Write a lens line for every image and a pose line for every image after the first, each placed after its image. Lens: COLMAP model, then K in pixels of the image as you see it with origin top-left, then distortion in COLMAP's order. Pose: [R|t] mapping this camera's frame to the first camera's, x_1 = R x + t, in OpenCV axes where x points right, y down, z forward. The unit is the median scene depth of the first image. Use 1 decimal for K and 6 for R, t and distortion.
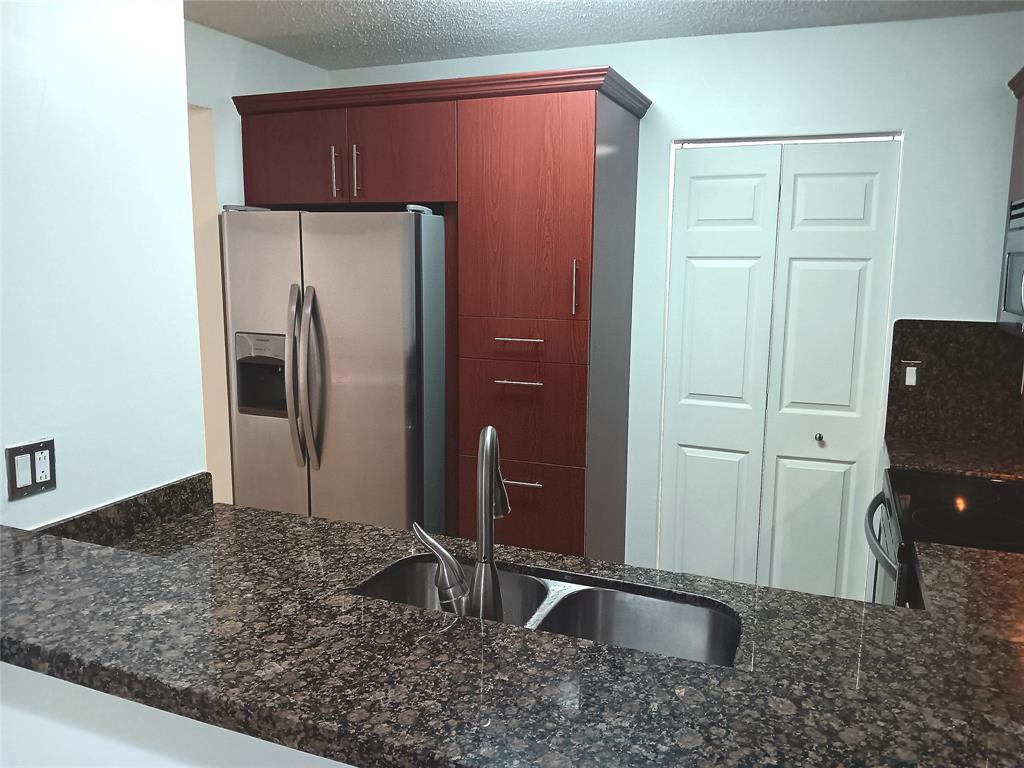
lens RADIAL K [[811.4, 0, 510.7], [0, 811.4, 384.3], [0, 0, 1]] dist [-0.004886, -0.017591]
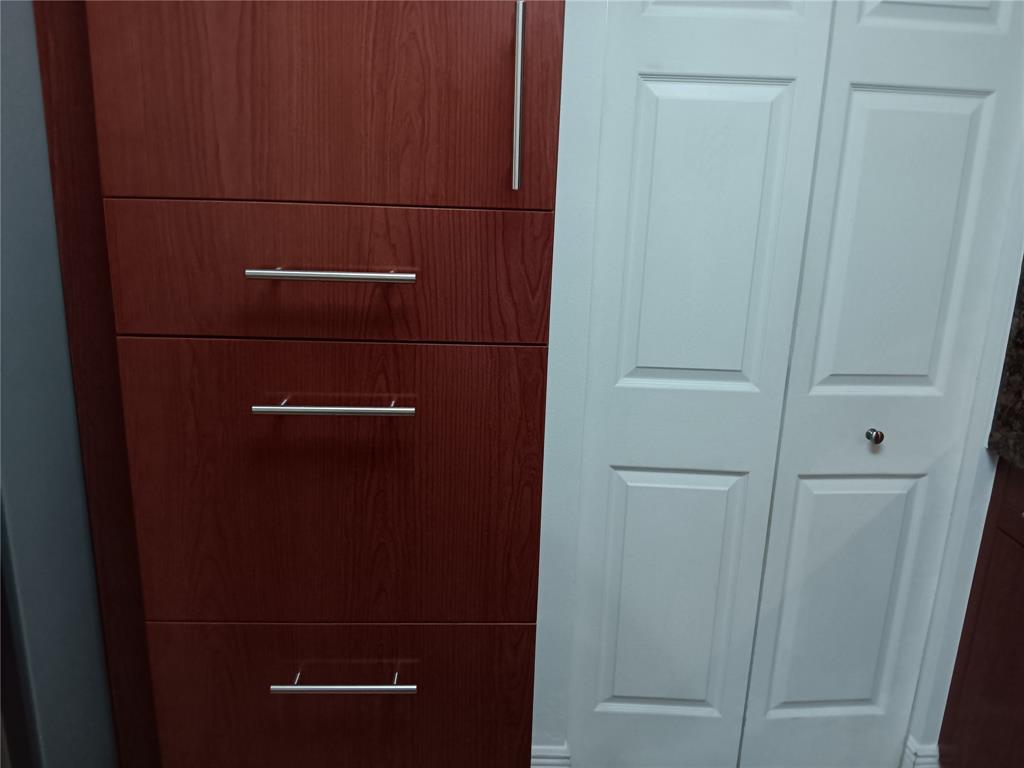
lens RADIAL K [[811.4, 0, 515.4], [0, 811.4, 385.0], [0, 0, 1]] dist [-0.004886, -0.017591]
pose [[0.912524, -0.084557, 0.400187, -0.047345], [0.036601, 0.991354, 0.126007, -0.044614], [-0.407381, -0.100337, 0.907730, 0.611366]]
